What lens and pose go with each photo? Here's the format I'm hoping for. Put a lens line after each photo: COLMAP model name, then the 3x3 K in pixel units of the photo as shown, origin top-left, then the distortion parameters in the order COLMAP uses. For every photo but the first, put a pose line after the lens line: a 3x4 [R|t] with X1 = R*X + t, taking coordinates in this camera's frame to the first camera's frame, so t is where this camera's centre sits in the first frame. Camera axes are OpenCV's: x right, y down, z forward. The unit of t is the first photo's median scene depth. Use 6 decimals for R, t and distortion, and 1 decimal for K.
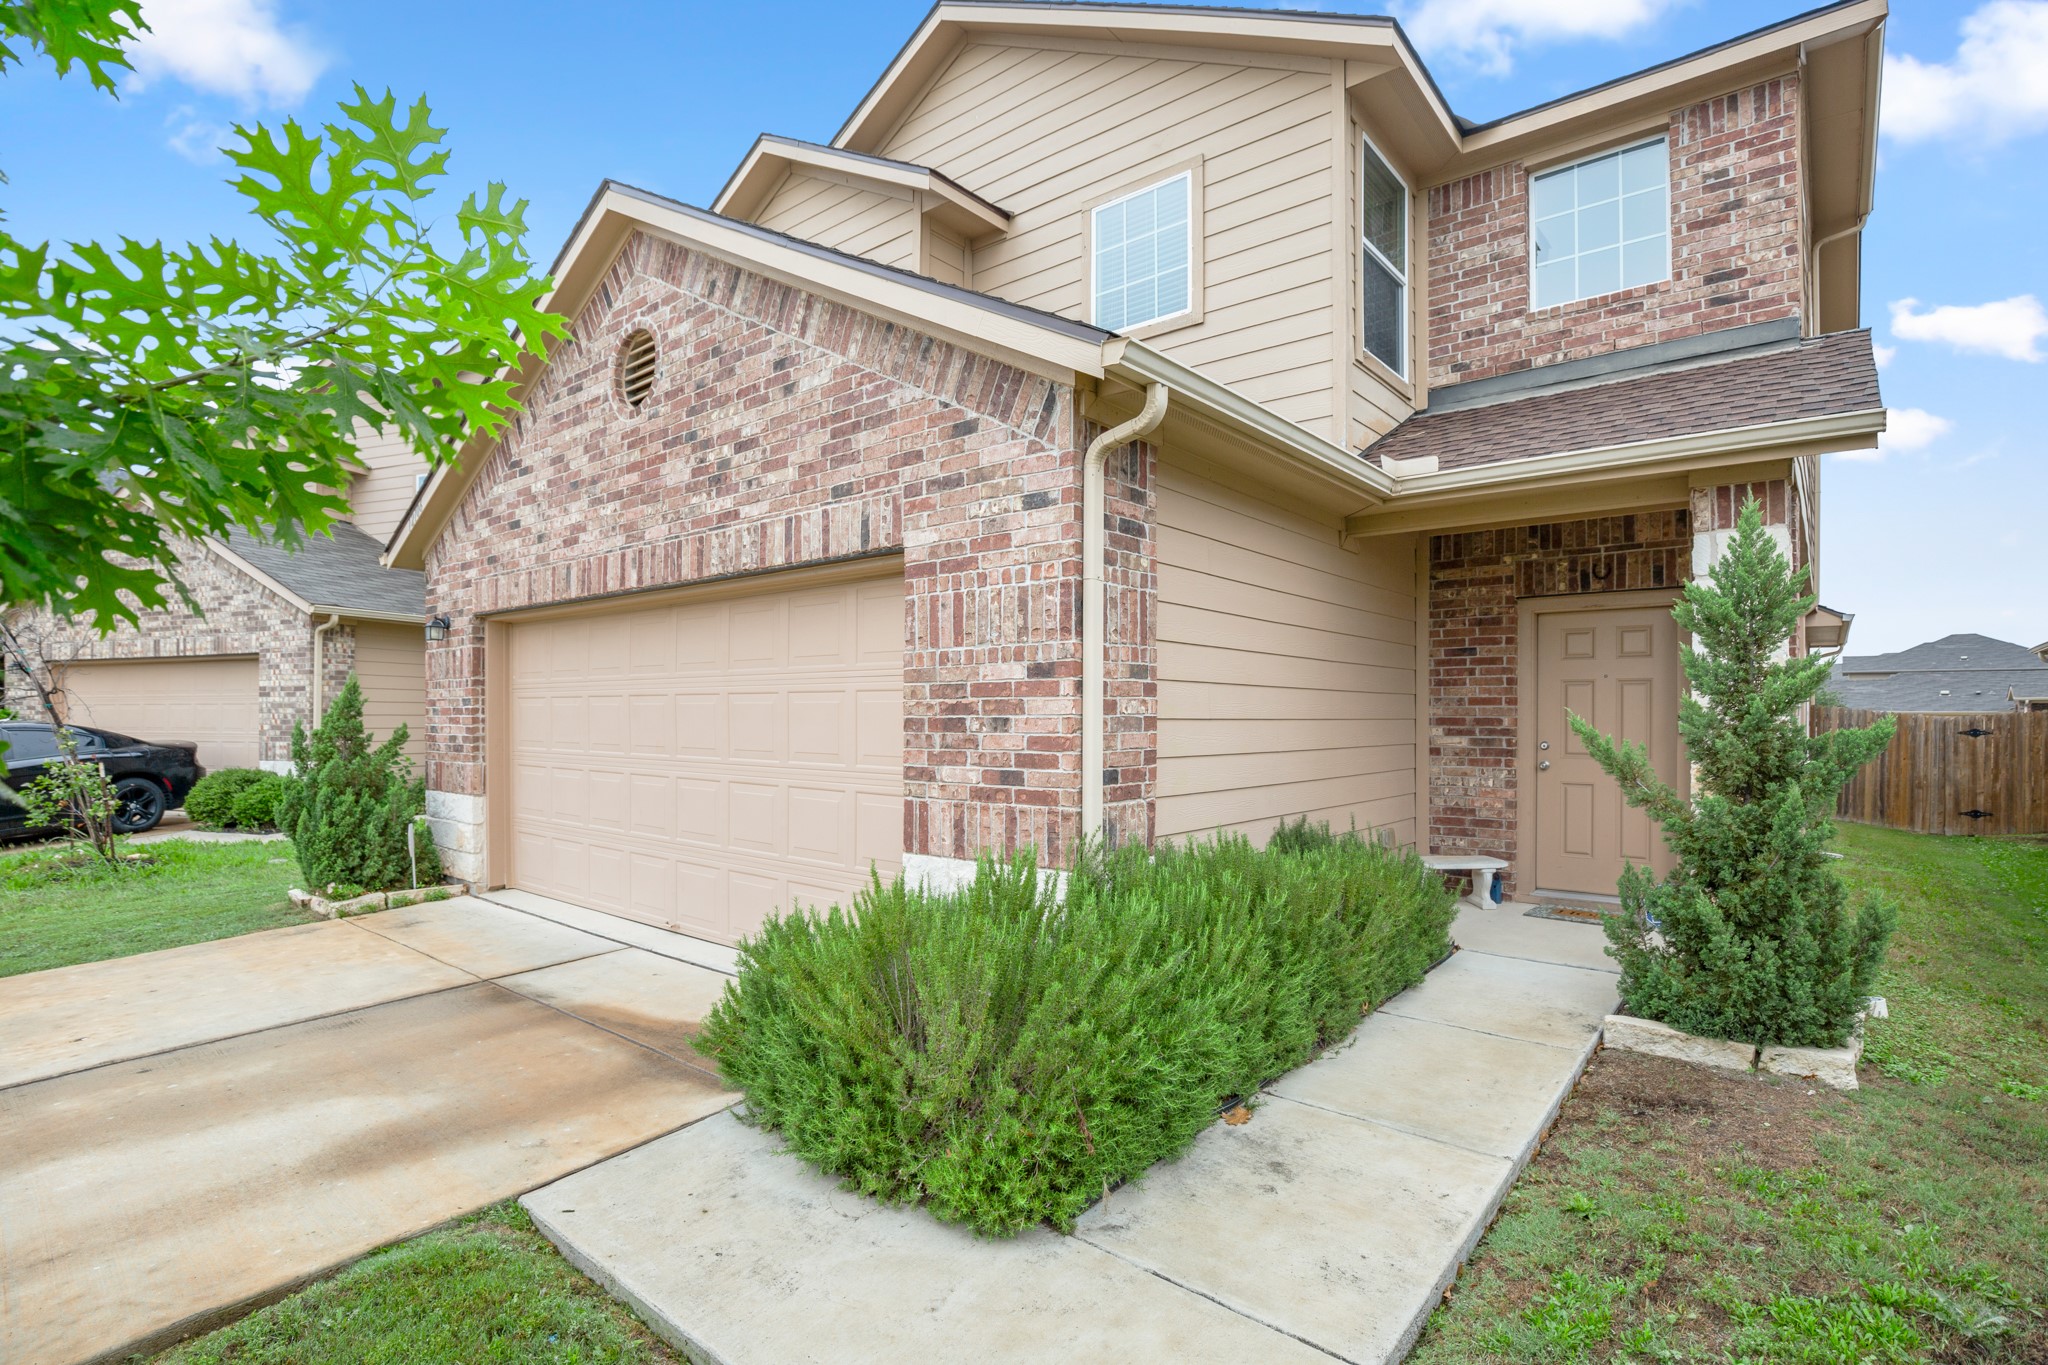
lens RADIAL K [[980.4, 0, 1051.2], [0, 980.4, 708.0], [0, 0, 1]] dist [-0.032242, 0.000248]
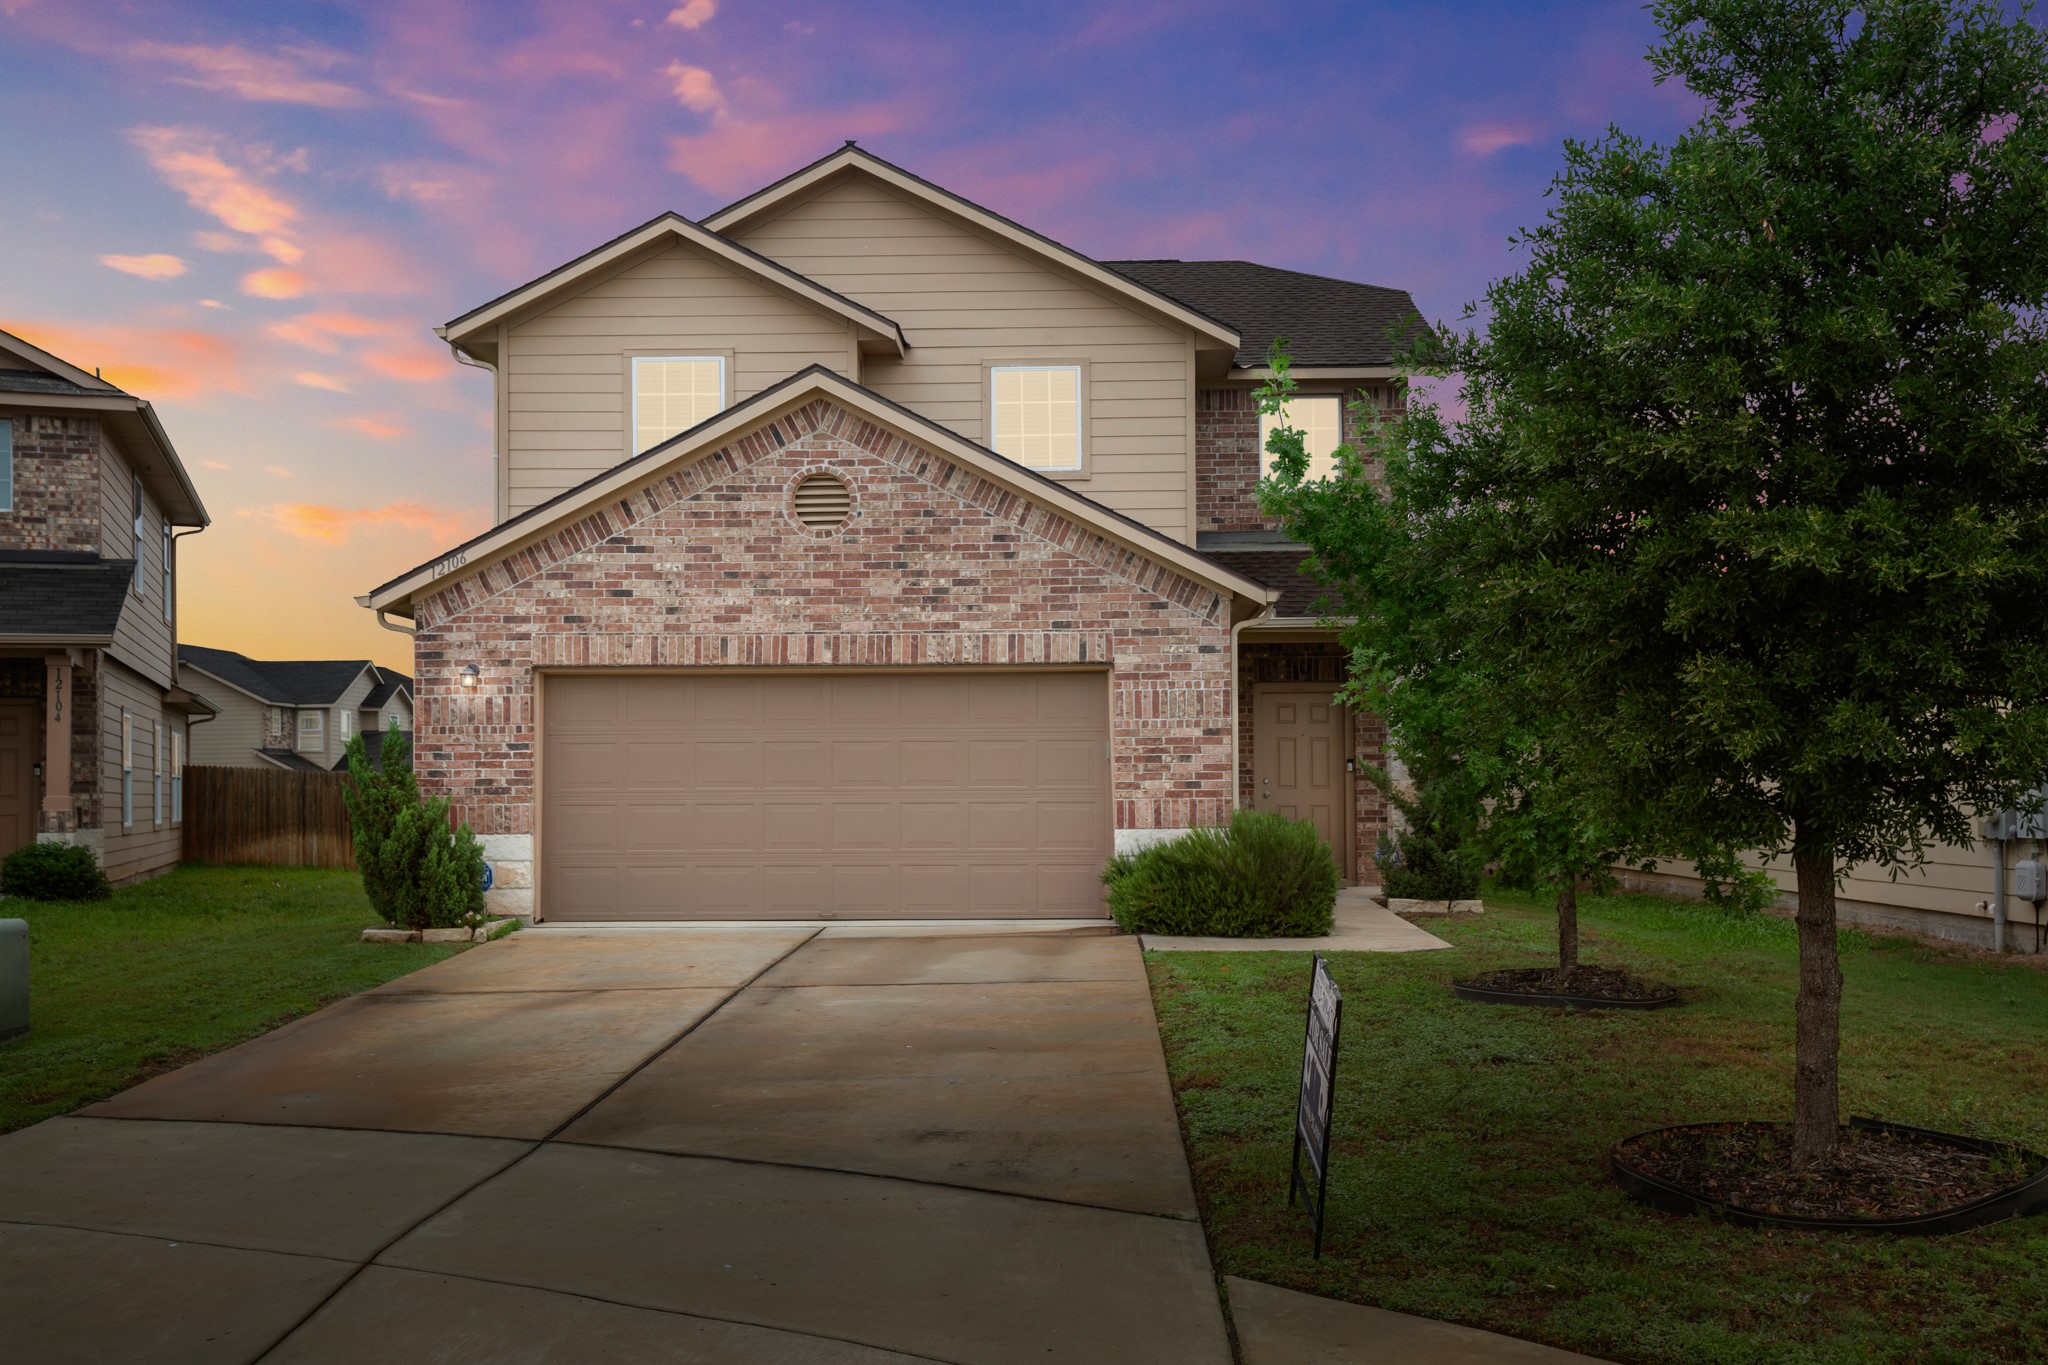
lens RADIAL K [[2091.0, 0, 1022.3], [0, 2091.0, 685.2], [0, 0, 1]] dist [-0.021693, 0.000000]
pose [[0.784630, 0.025727, 0.619431, -2.444693], [0.003054, 0.998966, -0.045358, 0.049684], [-0.619957, 0.037480, 0.783740, -1.768885]]
